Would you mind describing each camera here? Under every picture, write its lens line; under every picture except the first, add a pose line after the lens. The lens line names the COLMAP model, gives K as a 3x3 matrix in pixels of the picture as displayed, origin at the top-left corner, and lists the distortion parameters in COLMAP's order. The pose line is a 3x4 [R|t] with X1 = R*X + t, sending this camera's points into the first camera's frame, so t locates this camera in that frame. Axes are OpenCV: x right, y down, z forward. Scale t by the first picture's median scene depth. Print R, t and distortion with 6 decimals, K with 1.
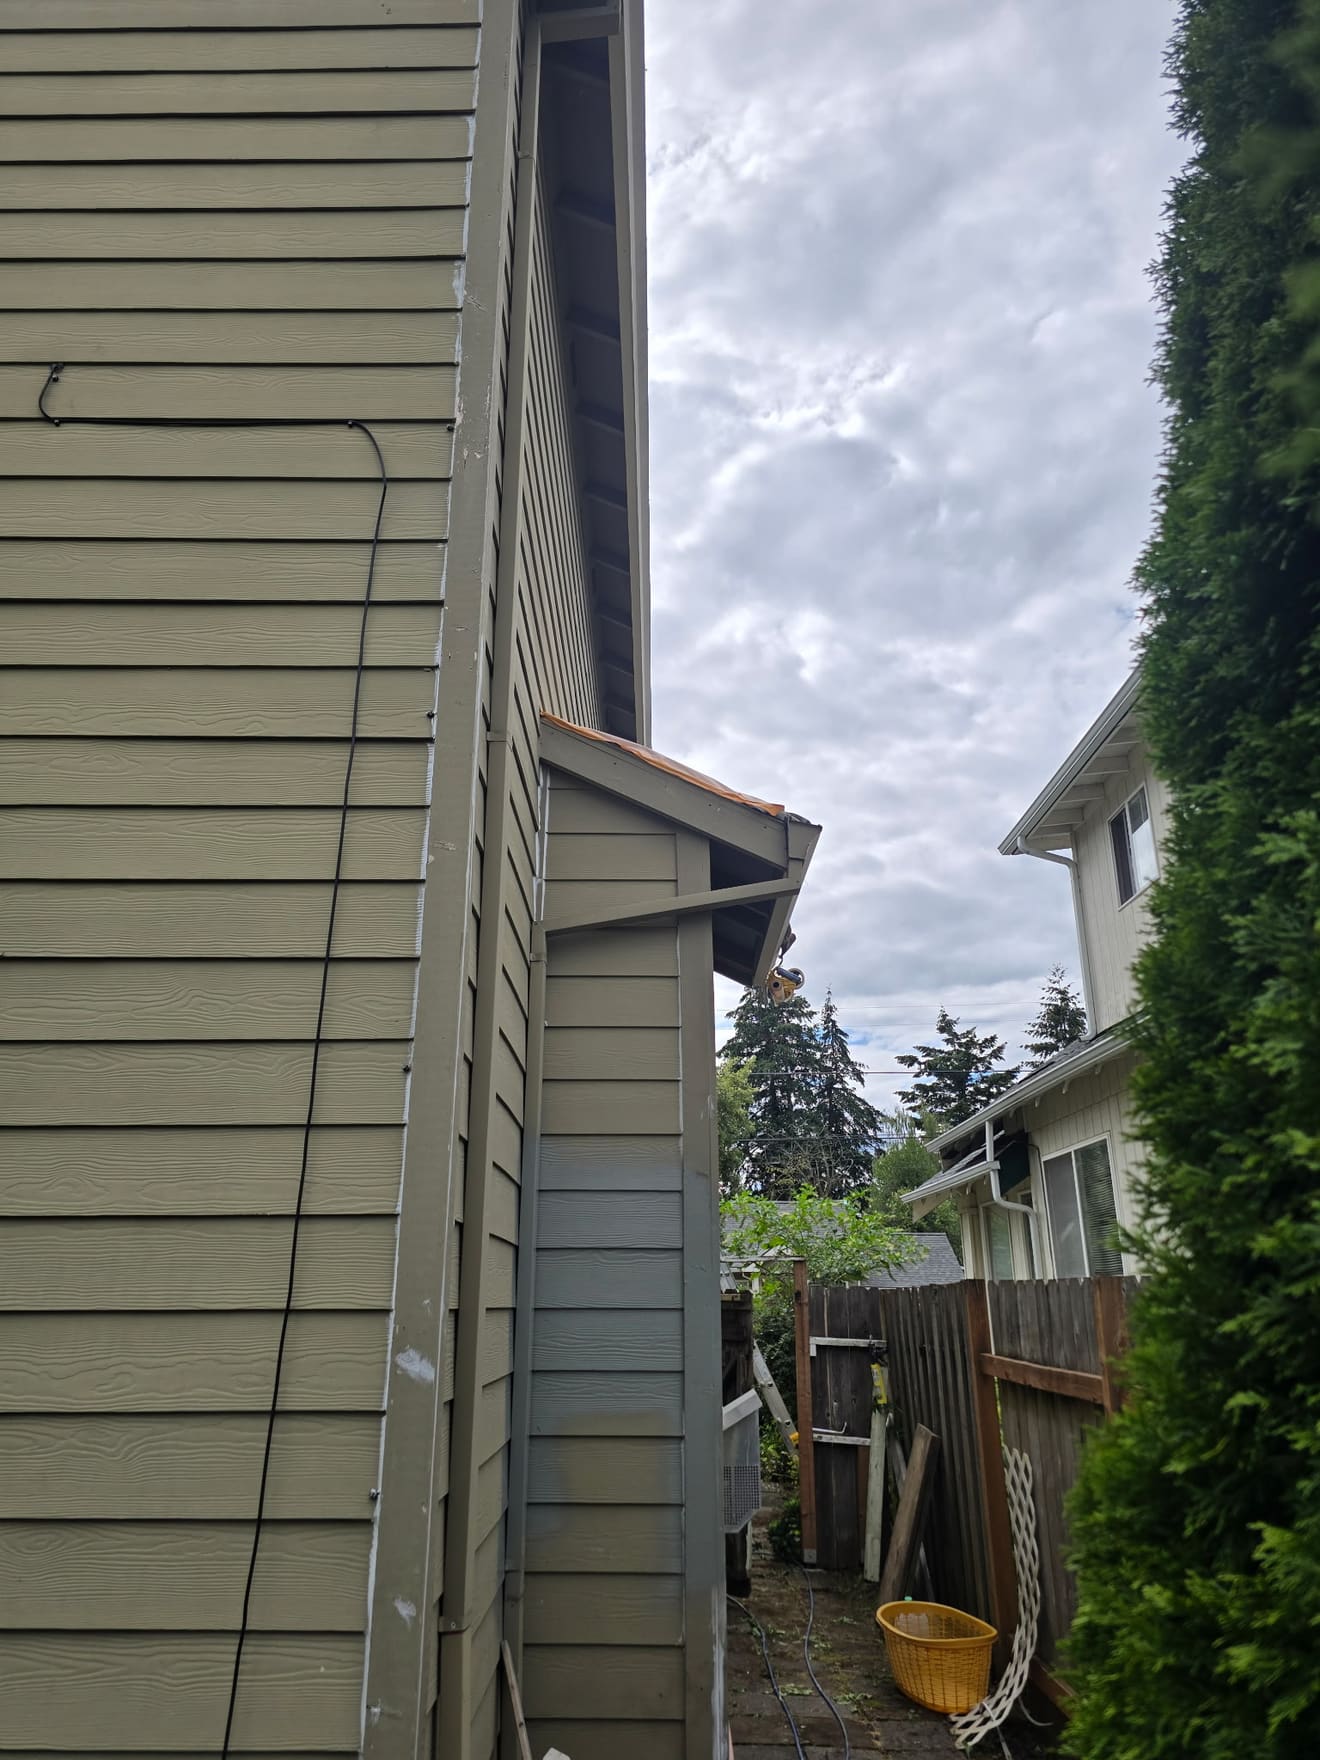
lens RADIAL K [[1170.1, 0, 645.6], [0, 1170.1, 867.1], [0, 0, 1]] dist [0.040962, -0.032410]
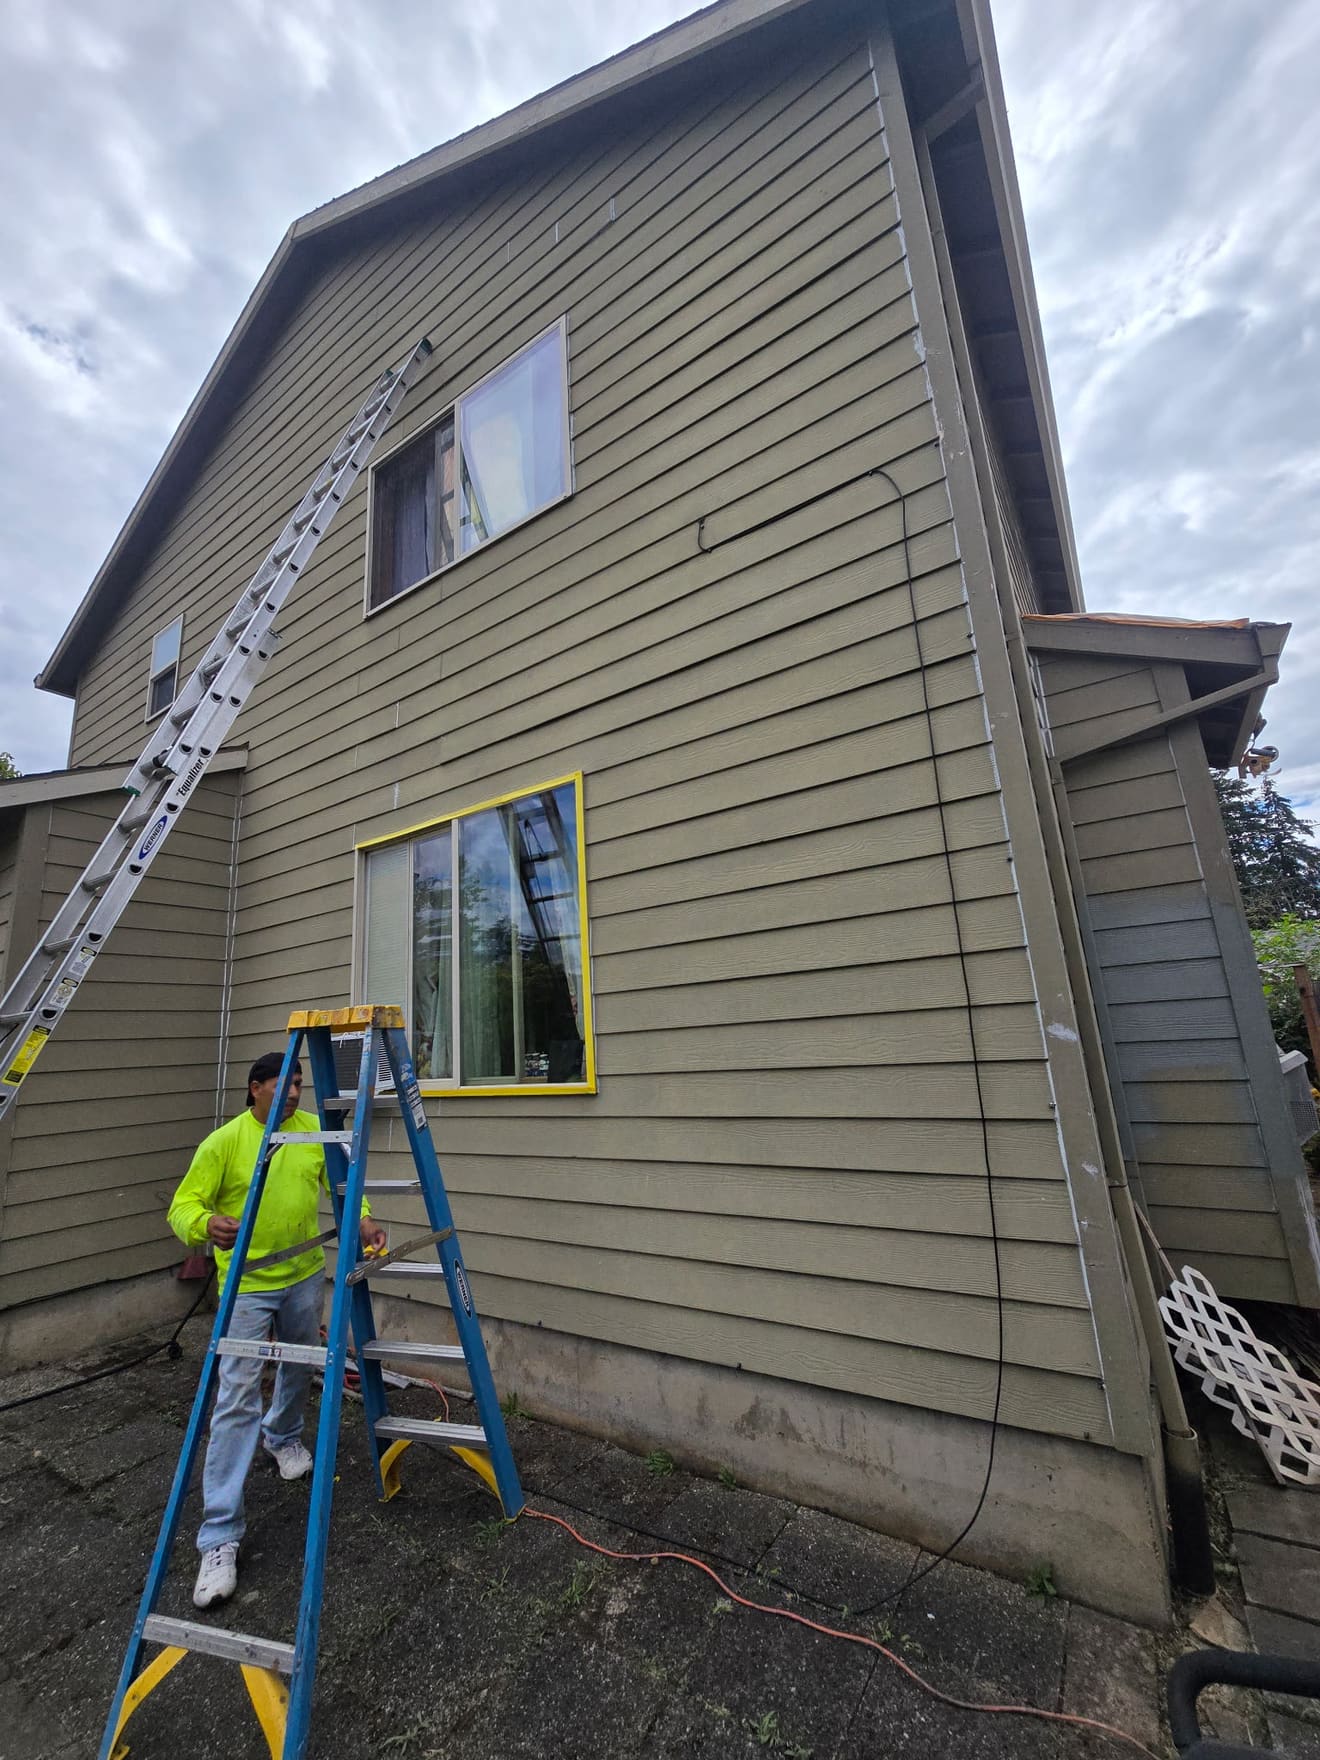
lens RADIAL K [[717.1, 0, 646.6], [0, 717.1, 879.8], [0, 0, 1]] dist [-0.008722, -0.000631]
pose [[0.826190, -0.172866, -0.536216, -0.034207], [0.248684, 0.965922, 0.071773, 0.002428], [0.505536, -0.192646, 0.841024, -0.025076]]
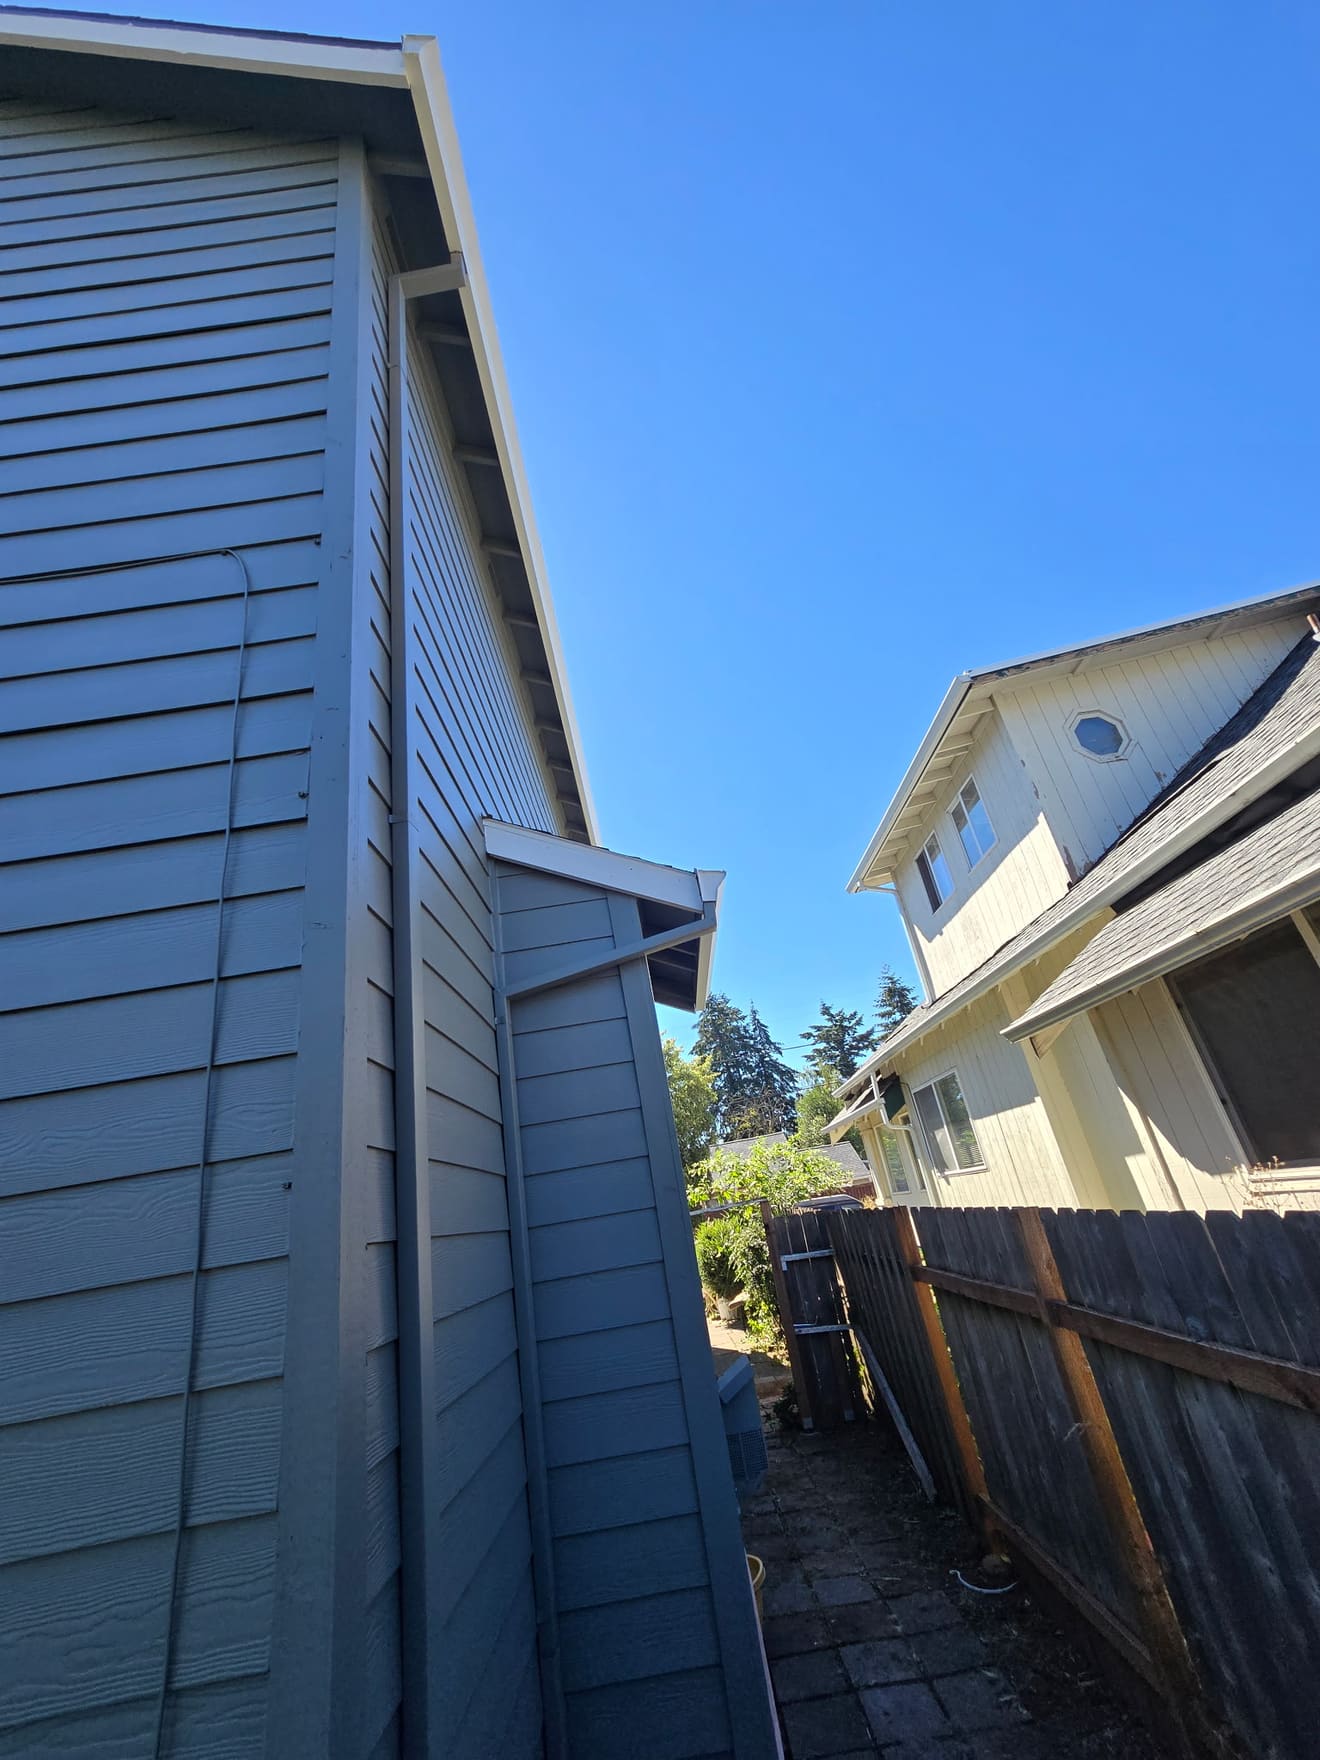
lens RADIAL K [[717.1, 0, 667.1], [0, 717.1, 884.3], [0, 0, 1]] dist [-0.008722, -0.000631]
pose [[0.985922, -0.153848, 0.065490, 0.023916], [0.158508, 0.984644, -0.073159, 0.013305], [-0.053229, 0.082510, 0.995168, 0.157184]]
